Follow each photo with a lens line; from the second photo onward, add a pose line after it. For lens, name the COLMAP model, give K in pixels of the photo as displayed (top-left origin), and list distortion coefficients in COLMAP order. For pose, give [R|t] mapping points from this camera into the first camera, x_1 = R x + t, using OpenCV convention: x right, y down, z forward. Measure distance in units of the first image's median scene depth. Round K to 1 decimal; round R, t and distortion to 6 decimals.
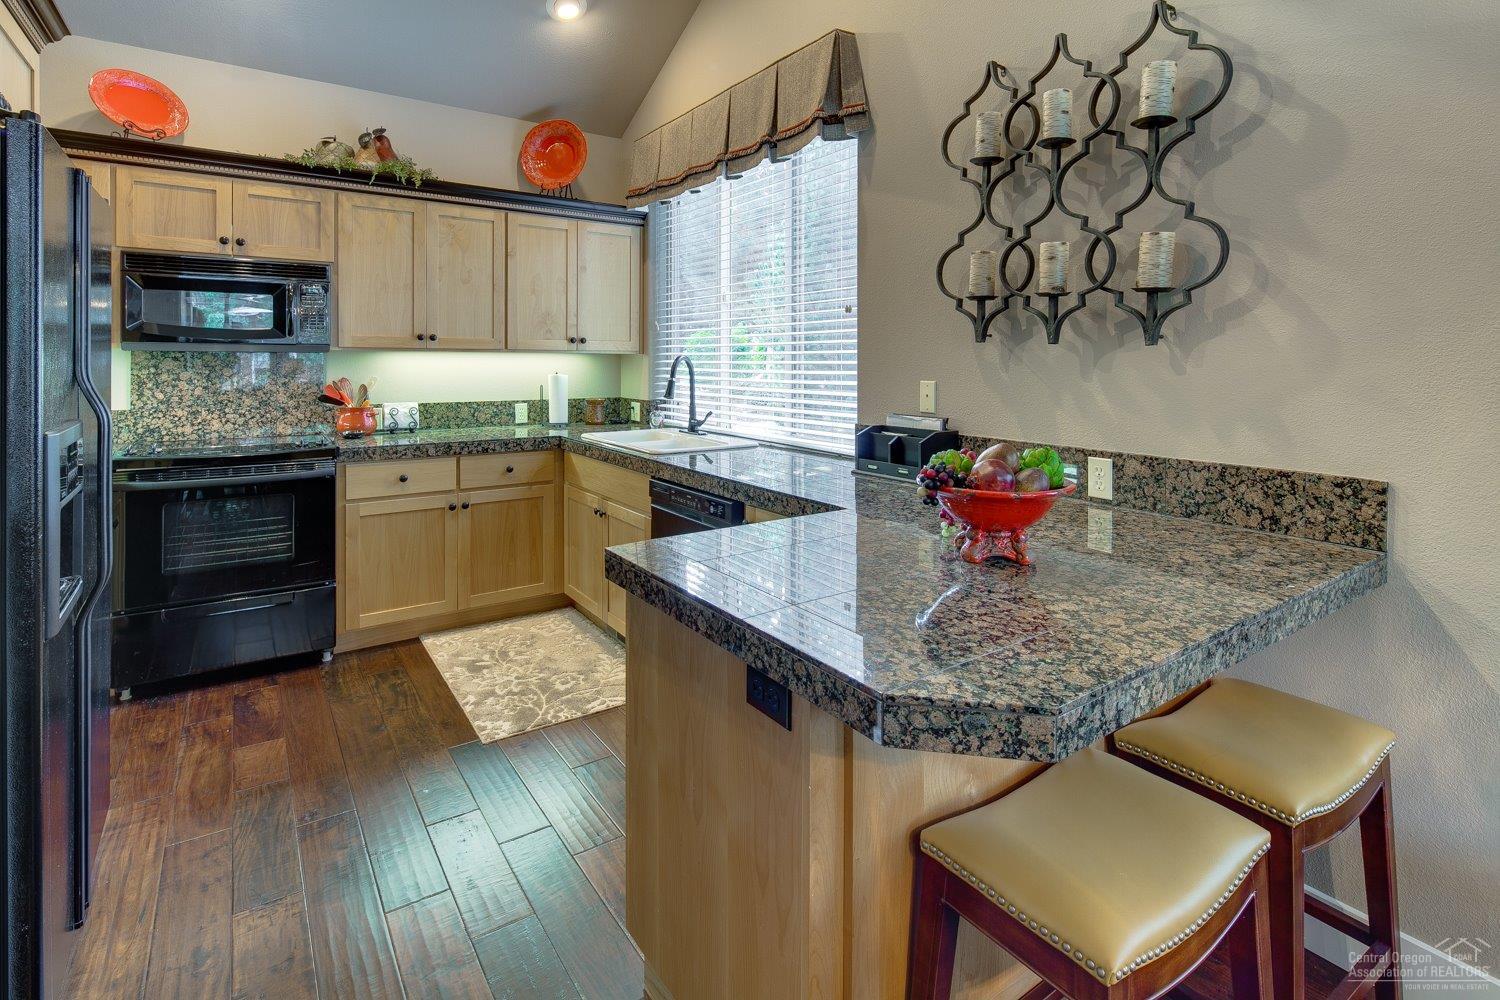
lens RADIAL K [[745.3, 0, 747.9], [0, 745.3, 367.4], [0, 0, 1]] dist [-0.000288, -0.000994]
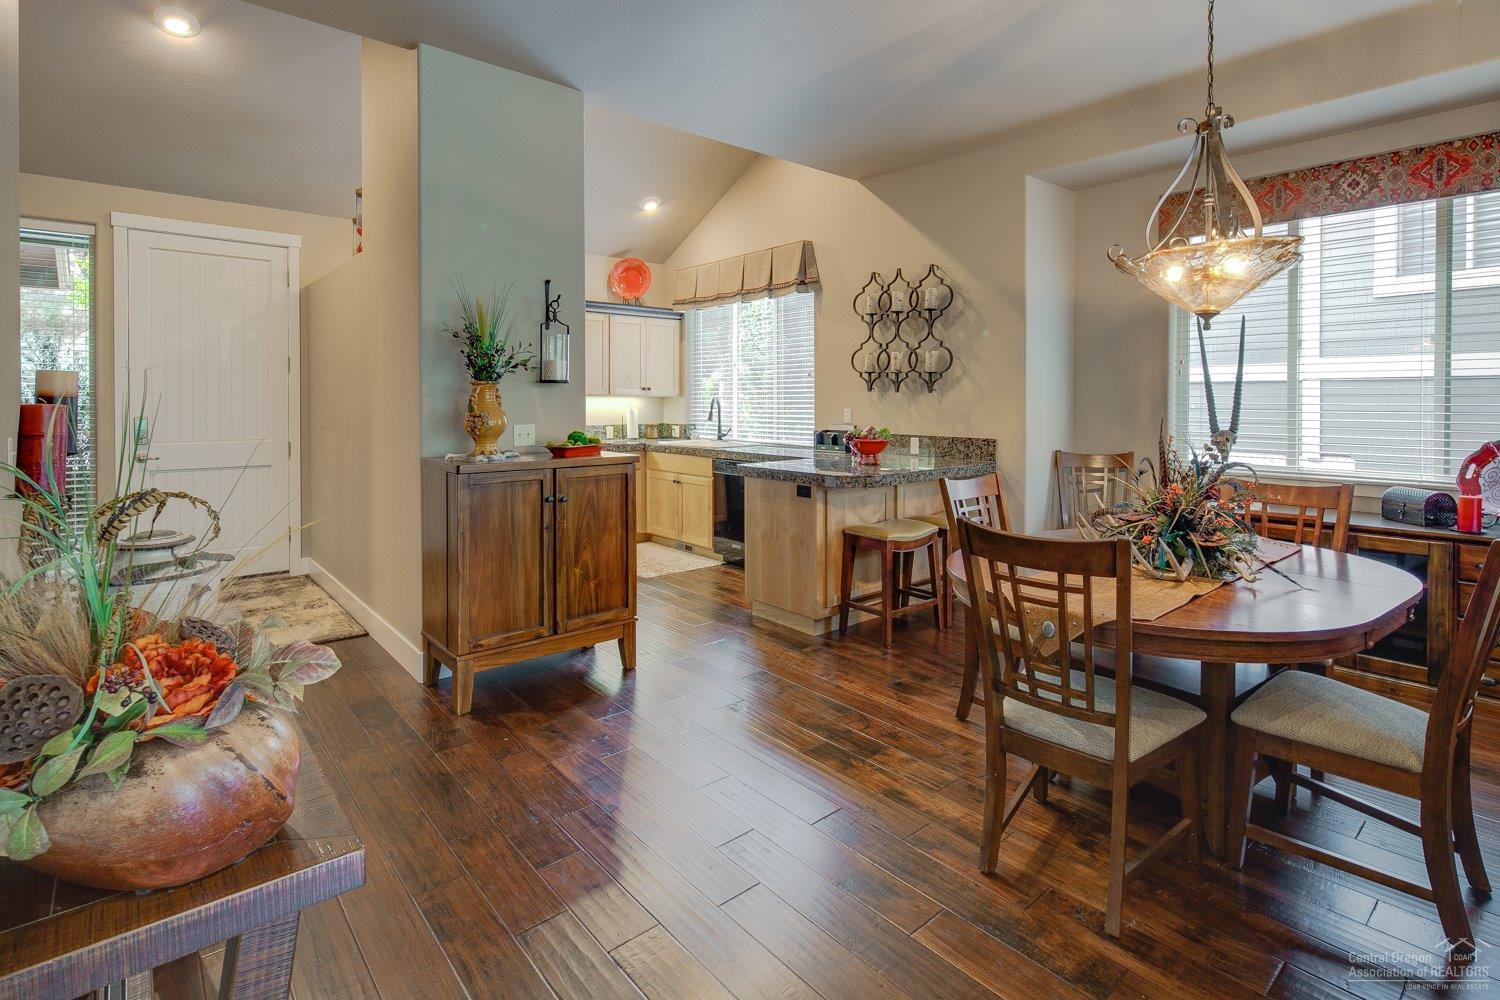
lens RADIAL K [[743.3, 0, 771.2], [0, 743.3, 418.3], [0, 0, 1]] dist [0.005717, -0.000269]
pose [[0.990758, -0.005223, 0.135541, -0.221707], [0.003650, 0.999923, 0.011854, 0.015411], [-0.135592, -0.011250, 0.990701, -0.911244]]
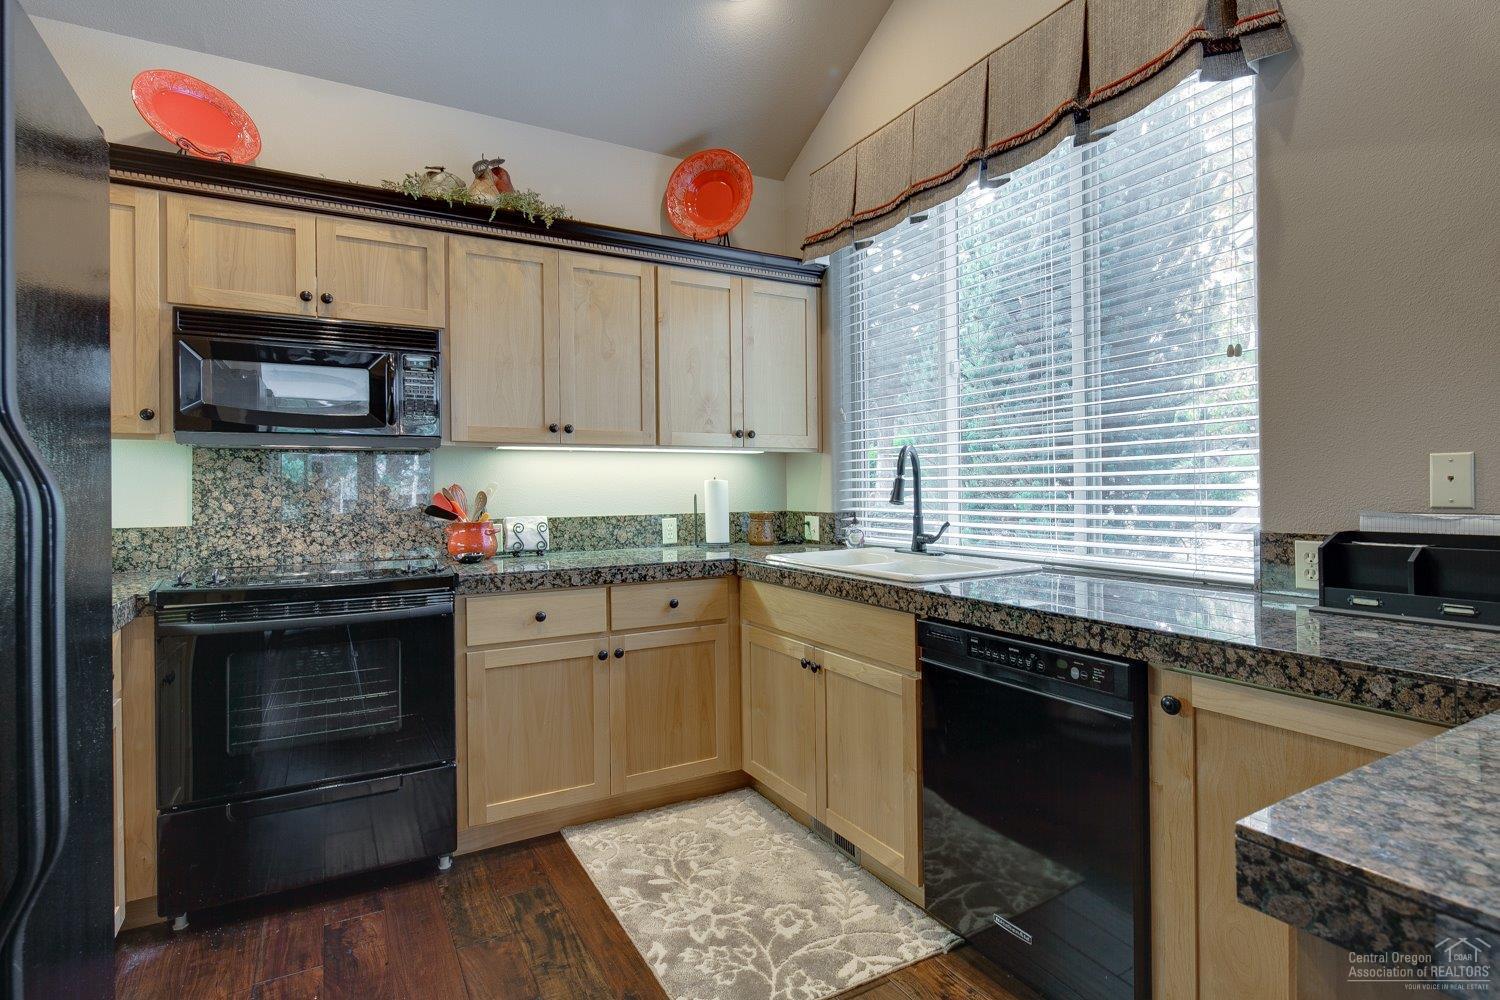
lens RADIAL K [[745.3, 0, 740.0], [0, 745.3, 492.5], [0, 0, 1]] dist [-0.000288, -0.000994]
pose [[0.995215, -0.014775, -0.096582, -0.201392], [0.014155, 0.999875, -0.007109, 0.036405], [0.096675, 0.005707, 0.995300, 0.300487]]
